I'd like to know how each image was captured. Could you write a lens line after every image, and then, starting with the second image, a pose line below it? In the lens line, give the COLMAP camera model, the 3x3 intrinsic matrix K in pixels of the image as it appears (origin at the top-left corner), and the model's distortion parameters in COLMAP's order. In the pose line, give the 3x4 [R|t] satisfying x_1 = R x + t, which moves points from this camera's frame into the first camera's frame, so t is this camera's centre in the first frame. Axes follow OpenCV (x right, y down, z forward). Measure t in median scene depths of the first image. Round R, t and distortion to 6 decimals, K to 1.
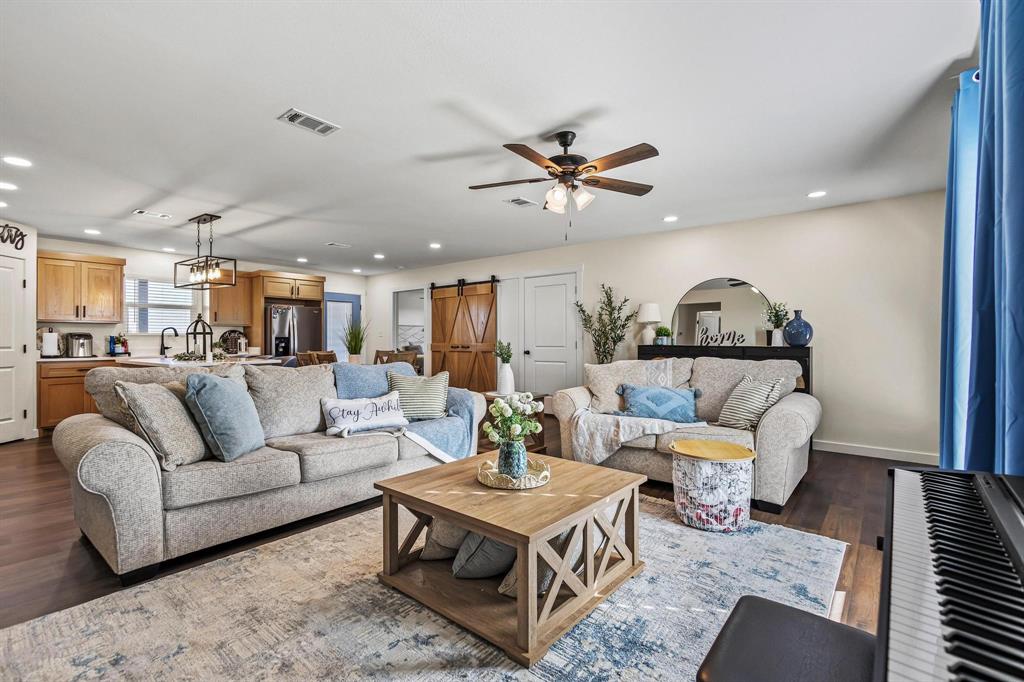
lens RADIAL K [[467.1, 0, 512.0], [0, 467.1, 341.0], [0, 0, 1]] dist [0.000407, -0.000360]
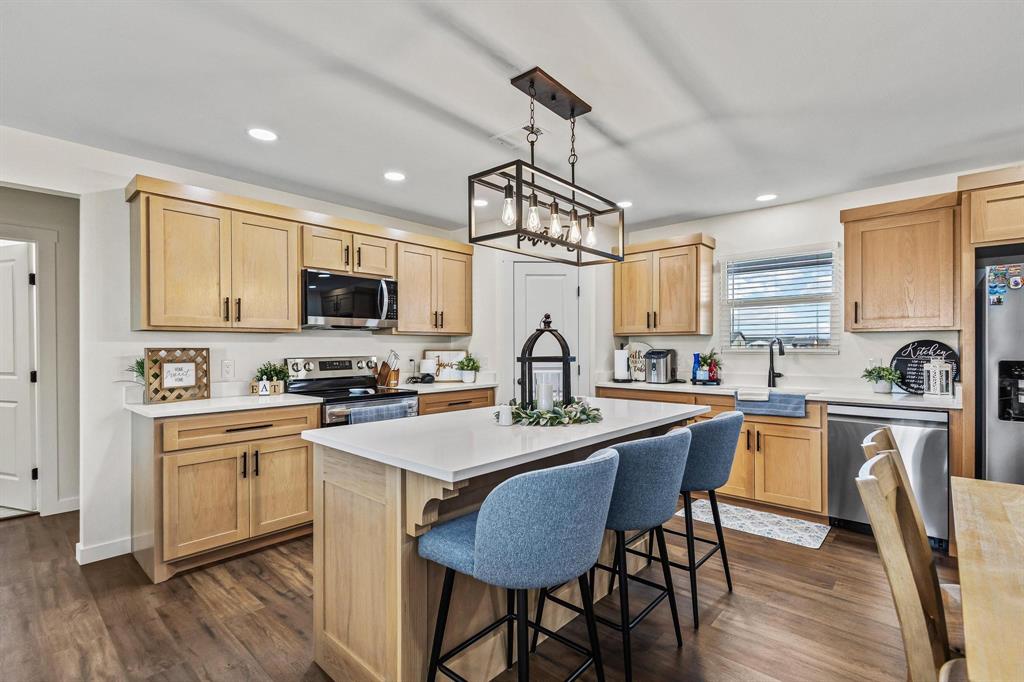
lens RADIAL K [[467.1, 0, 512.0], [0, 467.1, 341.0], [0, 0, 1]] dist [0.000407, -0.000360]
pose [[-0.041705, -0.001952, -0.999128, -0.189982], [0.005630, 0.999982, -0.002189, -0.030097], [0.999114, -0.005716, -0.041693, 0.807892]]
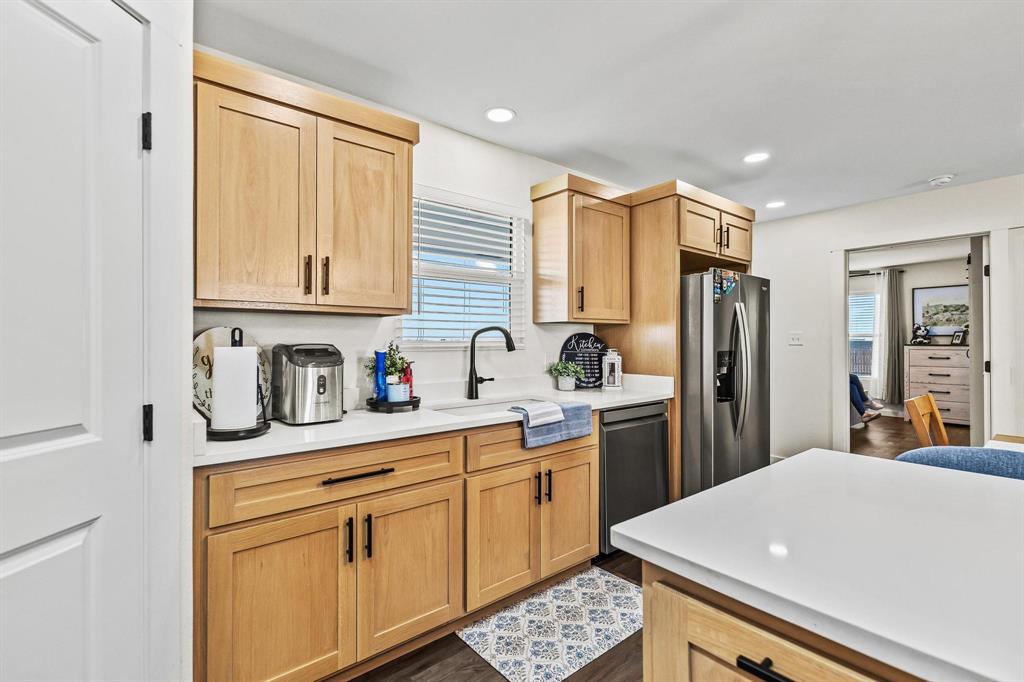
lens RADIAL K [[467.1, 0, 512.0], [0, 467.1, 341.0], [0, 0, 1]] dist [0.000407, -0.000360]
pose [[0.979275, 0.007616, -0.202392, -0.729829], [-0.006707, 0.999964, 0.005177, -0.022282], [0.202424, -0.003712, 0.979291, 0.720266]]
